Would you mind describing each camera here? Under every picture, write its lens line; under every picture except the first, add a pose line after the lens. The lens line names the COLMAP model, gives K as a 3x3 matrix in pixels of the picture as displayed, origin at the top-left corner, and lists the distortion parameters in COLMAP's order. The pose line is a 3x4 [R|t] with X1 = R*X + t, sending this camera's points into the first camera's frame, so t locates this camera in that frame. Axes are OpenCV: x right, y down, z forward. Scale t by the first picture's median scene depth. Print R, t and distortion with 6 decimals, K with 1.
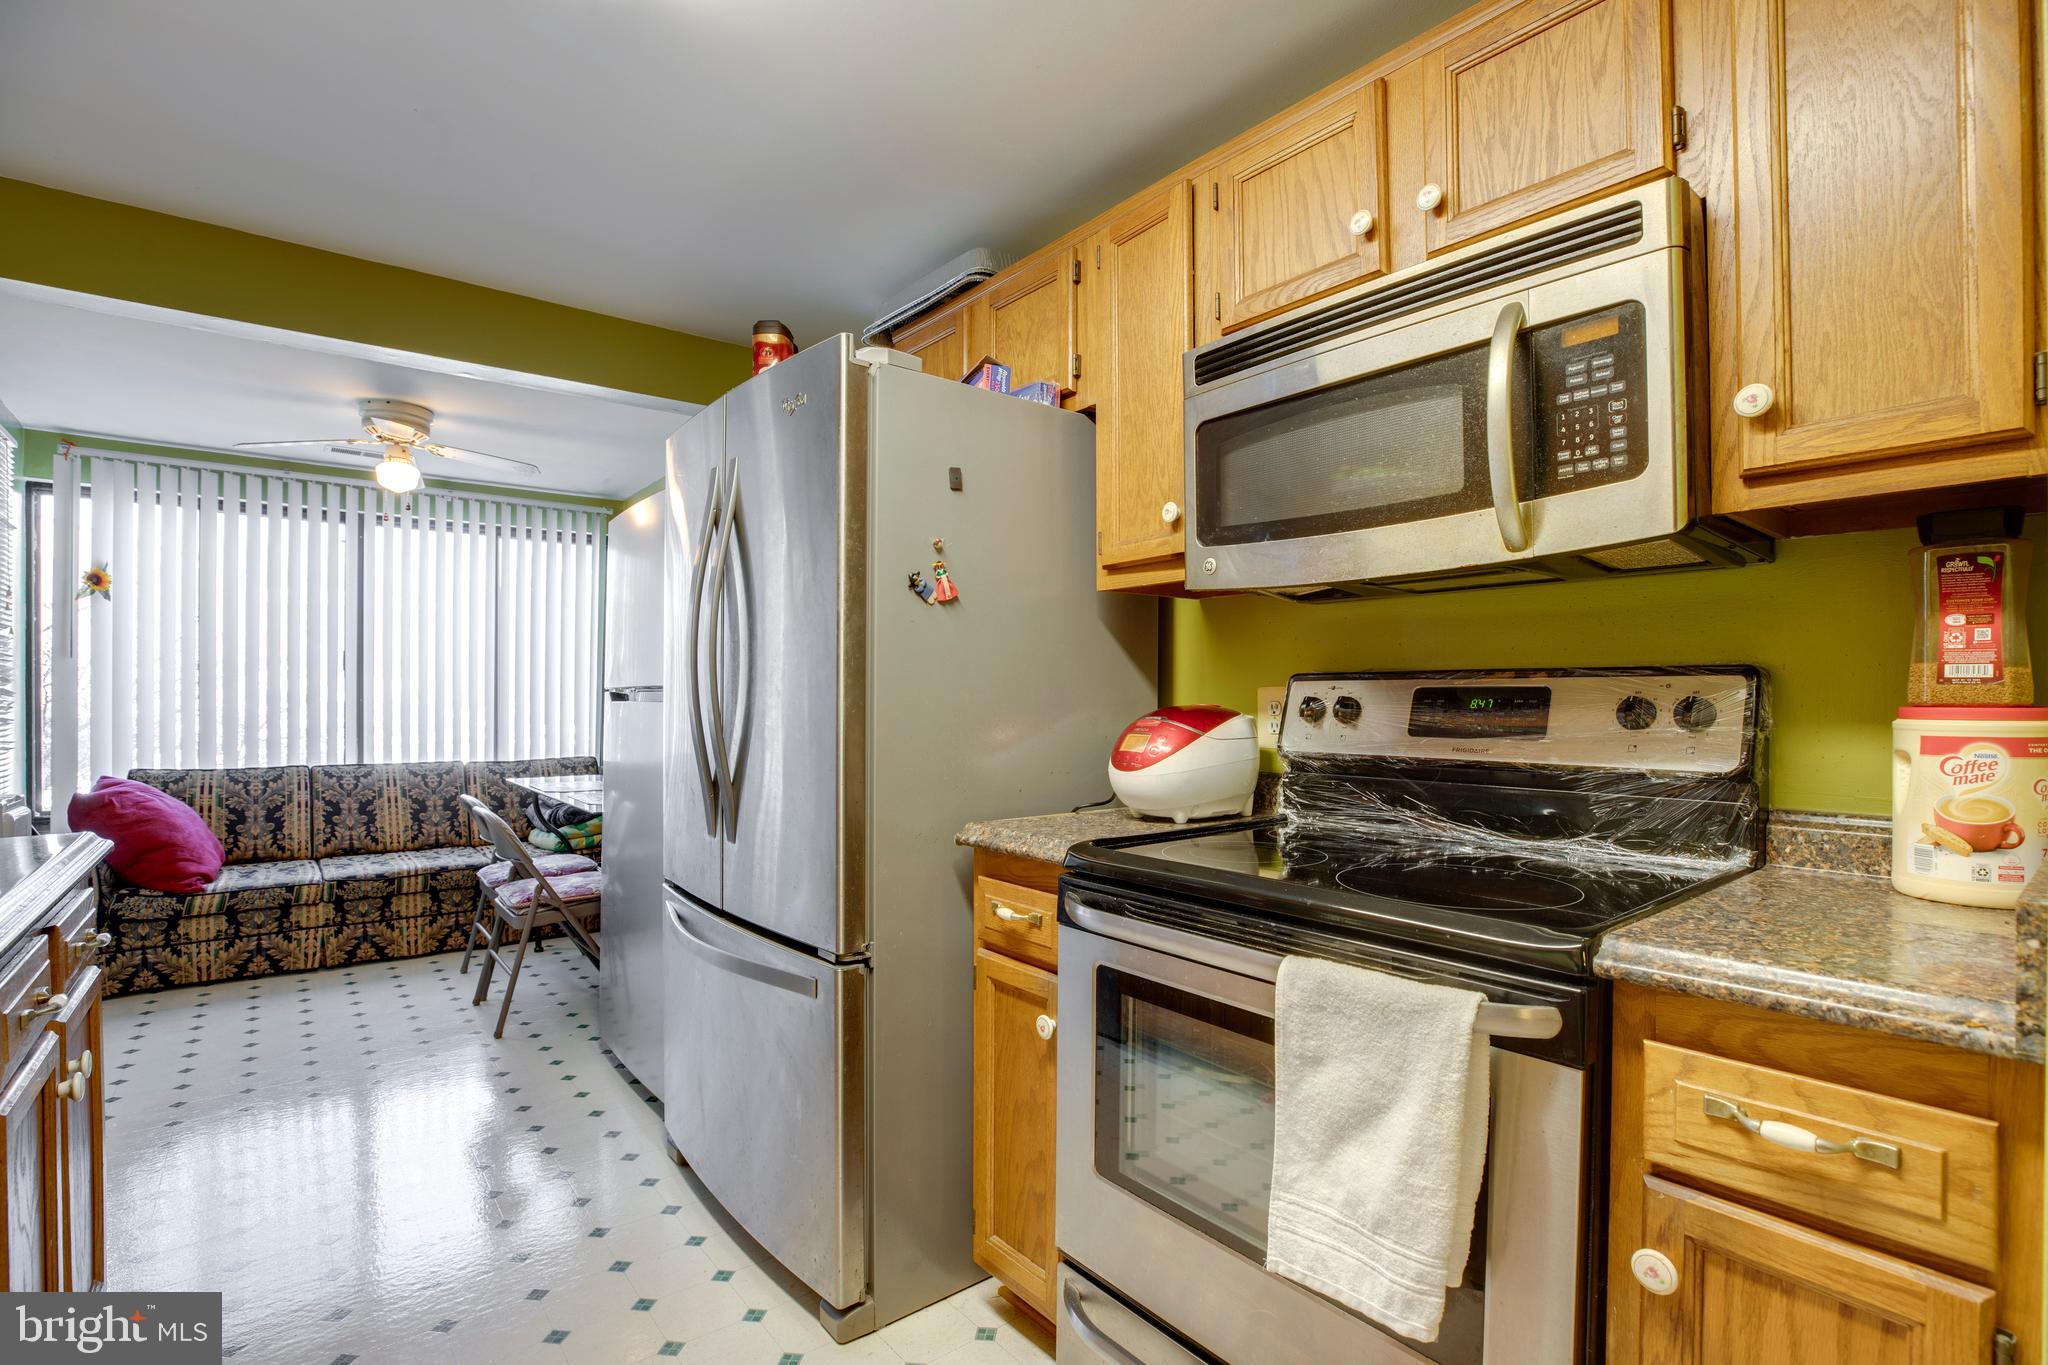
lens RADIAL K [[954.5, 0, 1030.6], [0, 954.5, 697.1], [0, 0, 1]] dist [-0.047554, 0.013175]
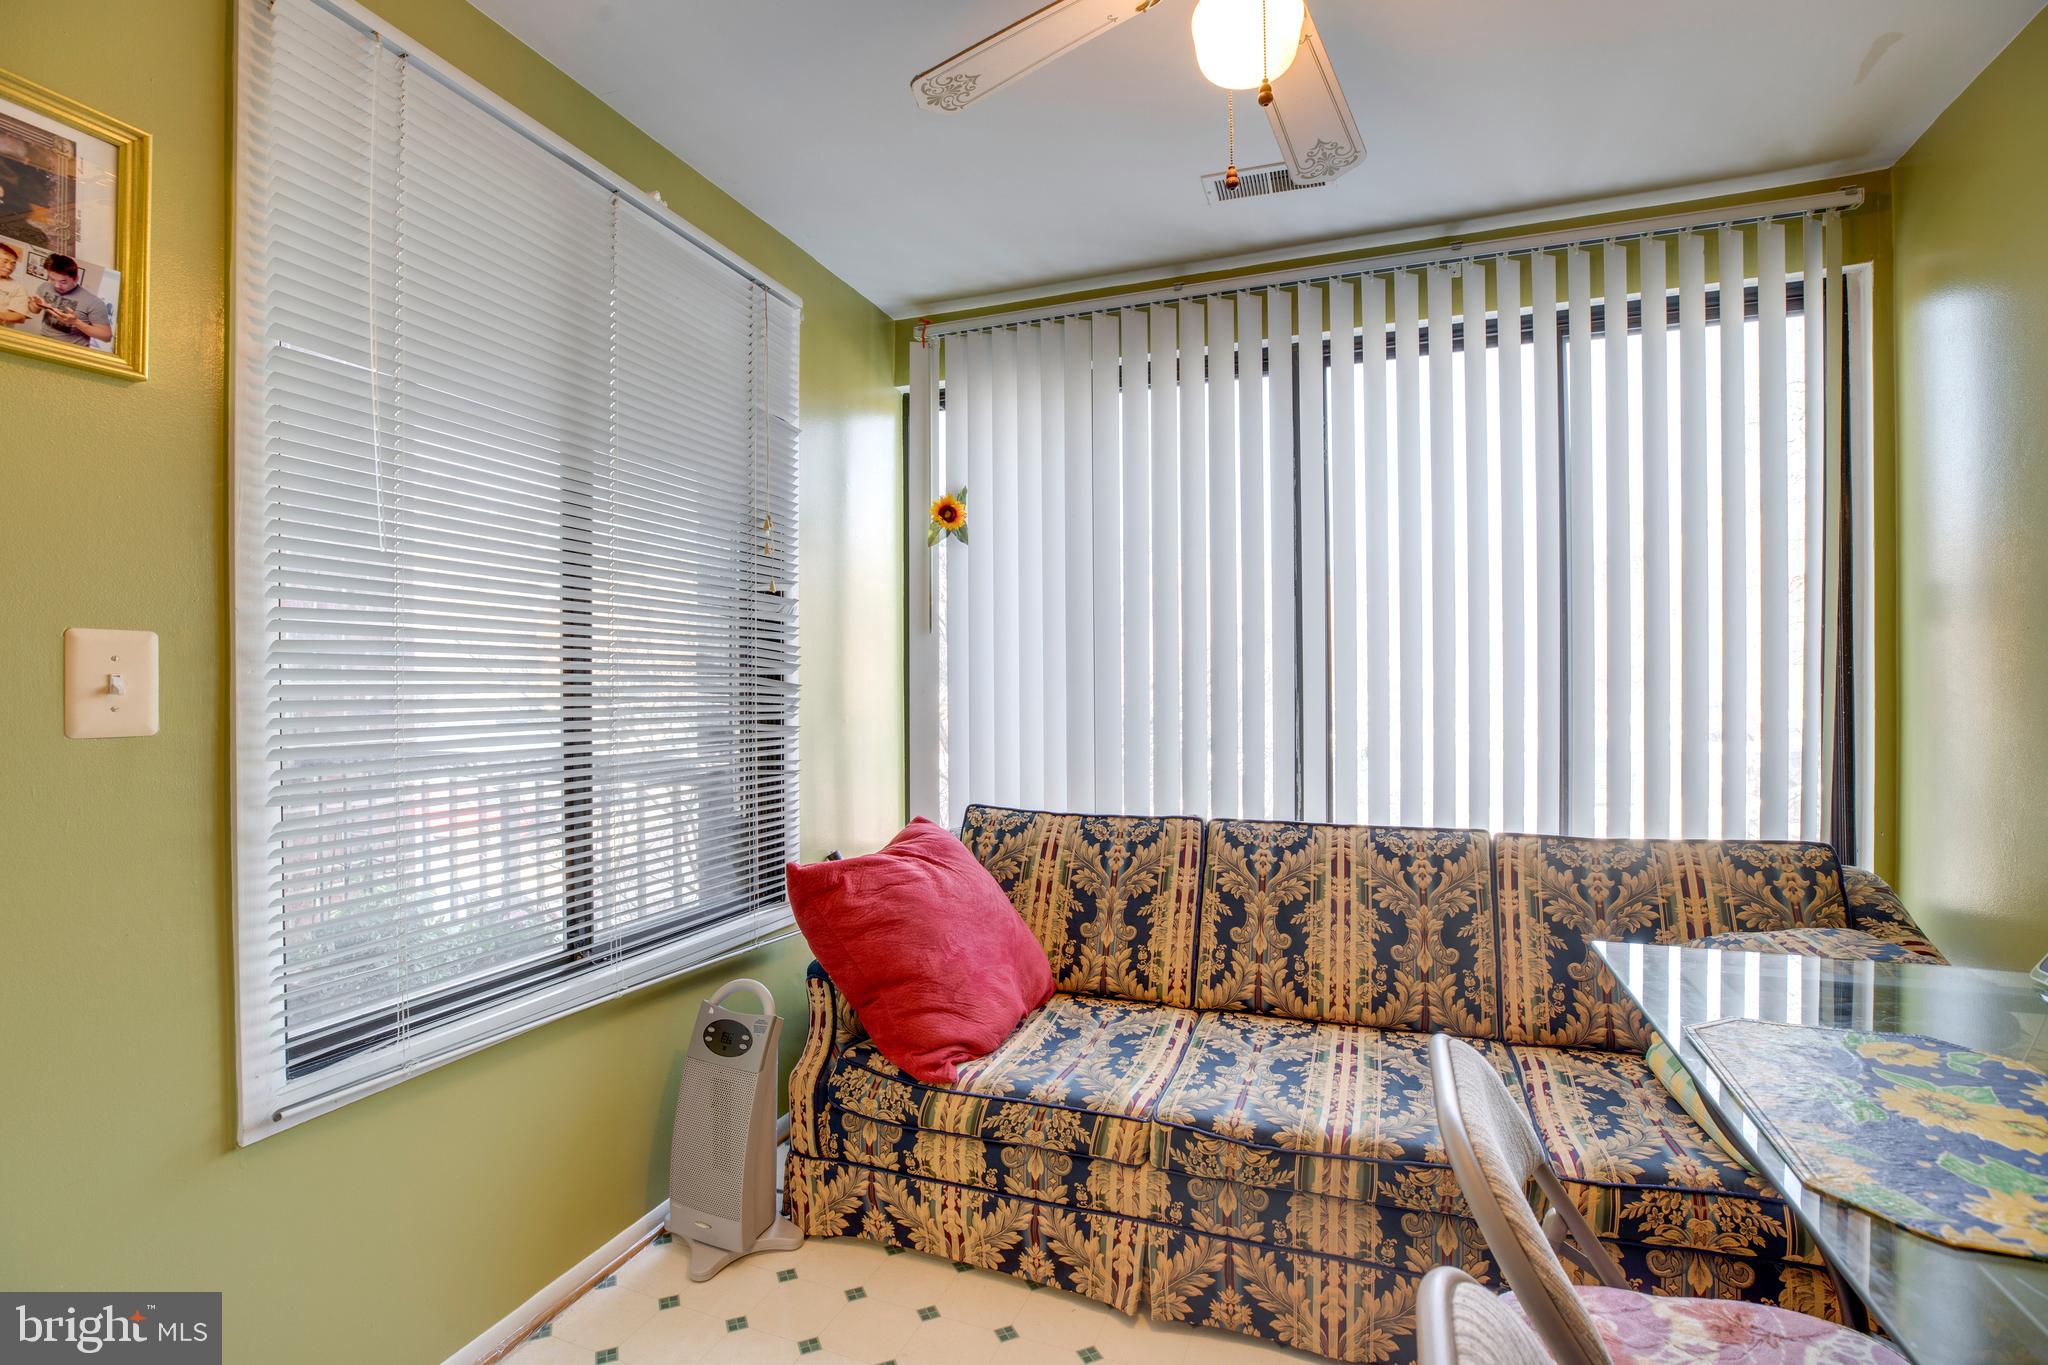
lens RADIAL K [[953.3, 0, 1017.4], [0, 953.3, 694.5], [0, 0, 1]] dist [-0.047722, 0.013073]
pose [[0.500464, 0.000426, -0.865757, -0.451472], [0.007310, 0.999962, 0.004718, 0.000328], [0.865726, -0.008690, 0.500442, 0.798300]]
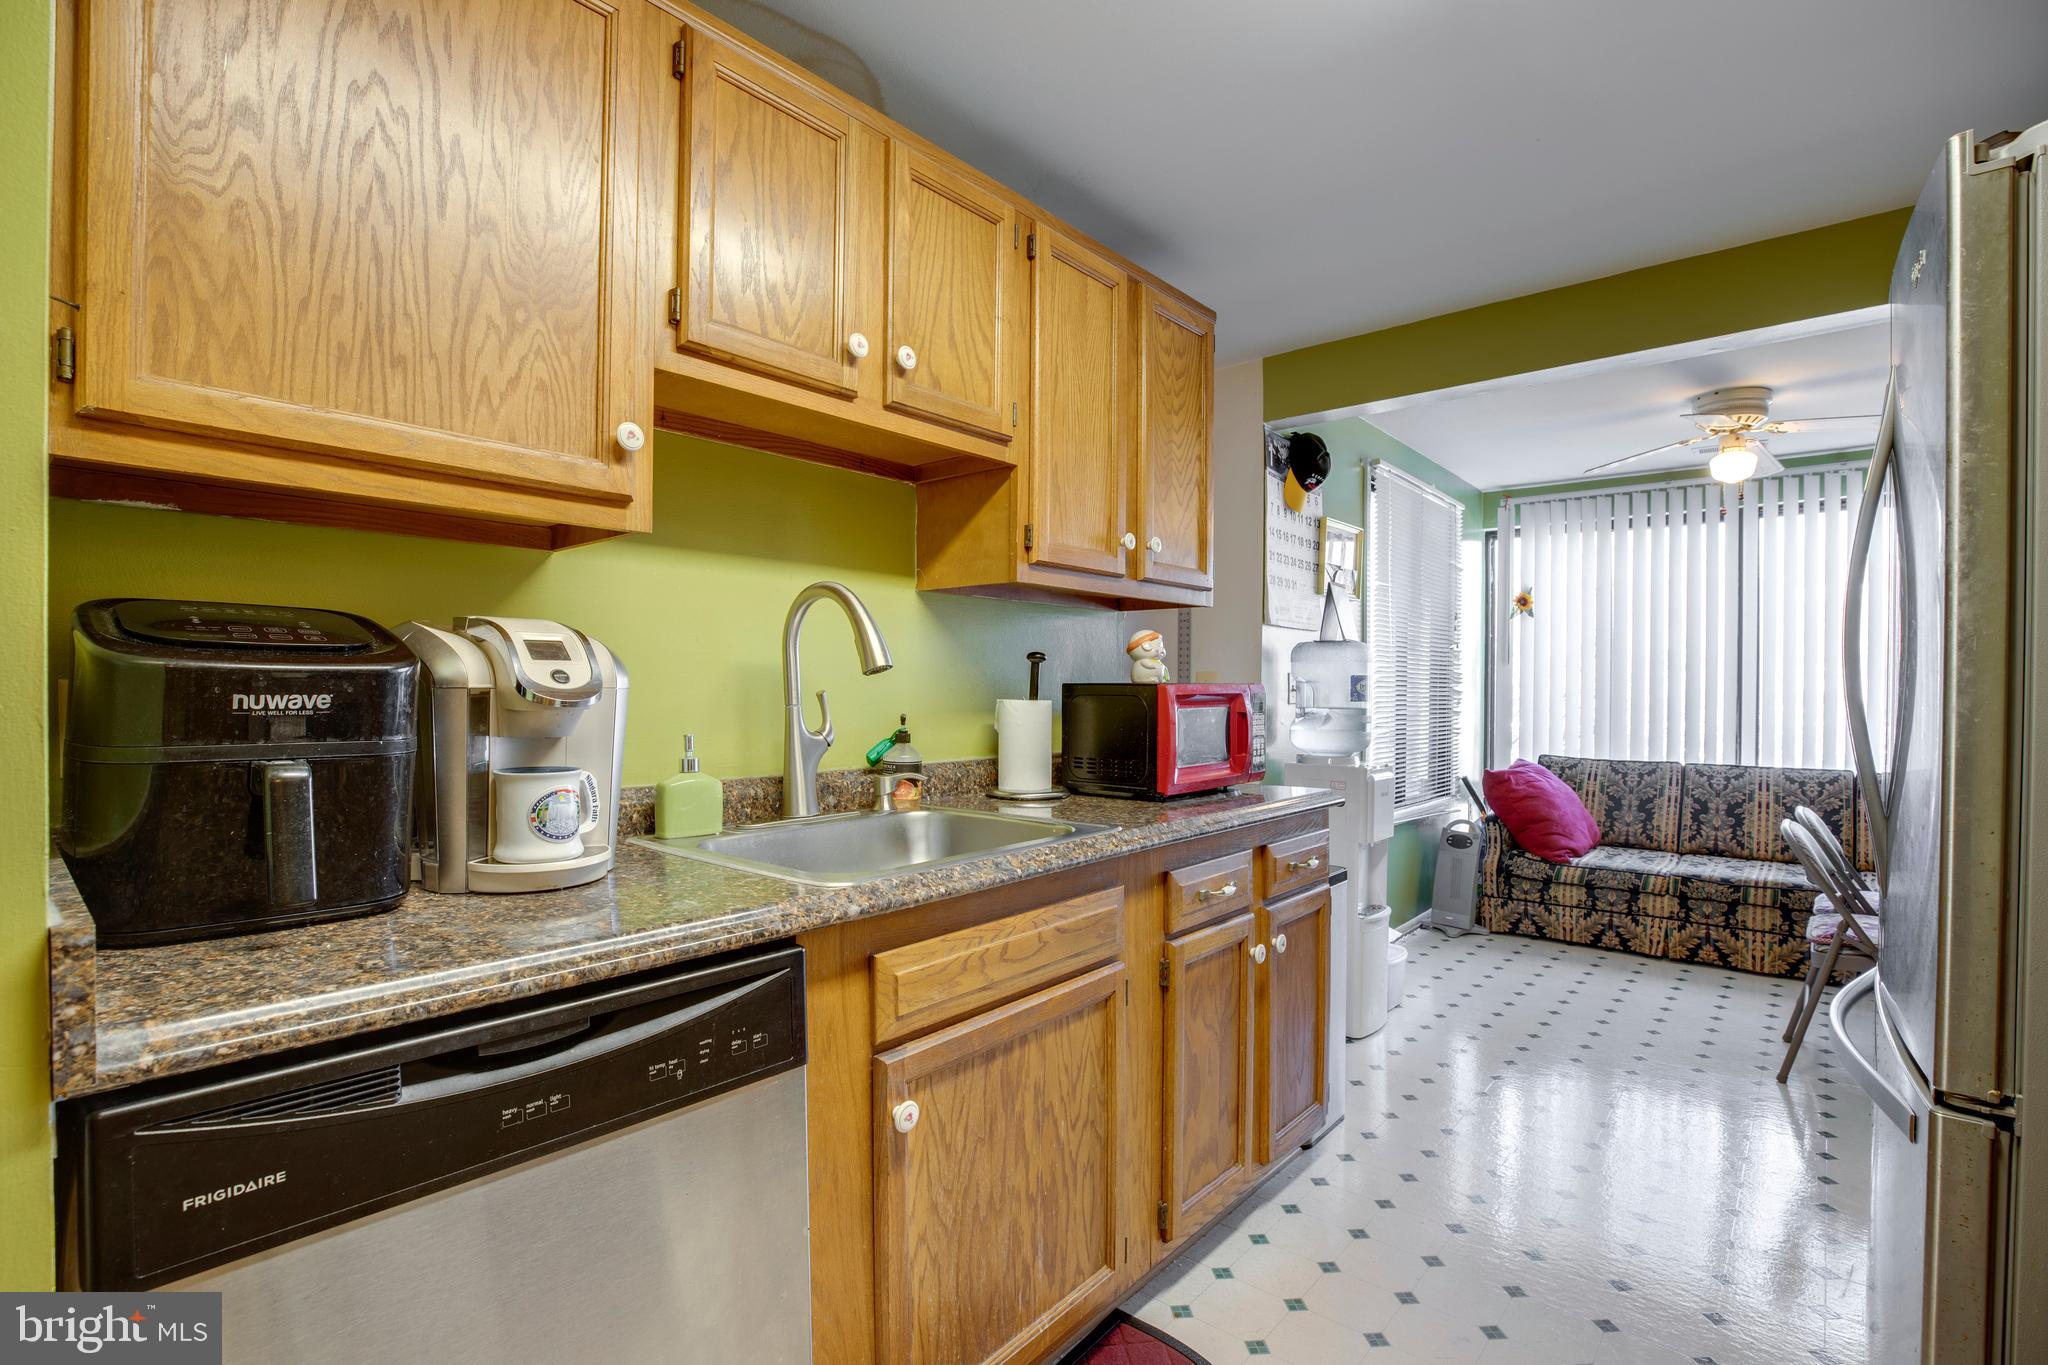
lens RADIAL K [[953.3, 0, 1017.4], [0, 953.3, 694.5], [0, 0, 1]] dist [-0.047722, 0.013073]
pose [[0.172335, 0.004557, -0.985028, 0.145423], [-0.007073, 0.999969, 0.003389, -0.000358], [0.985013, 0.006383, 0.172362, 0.118933]]
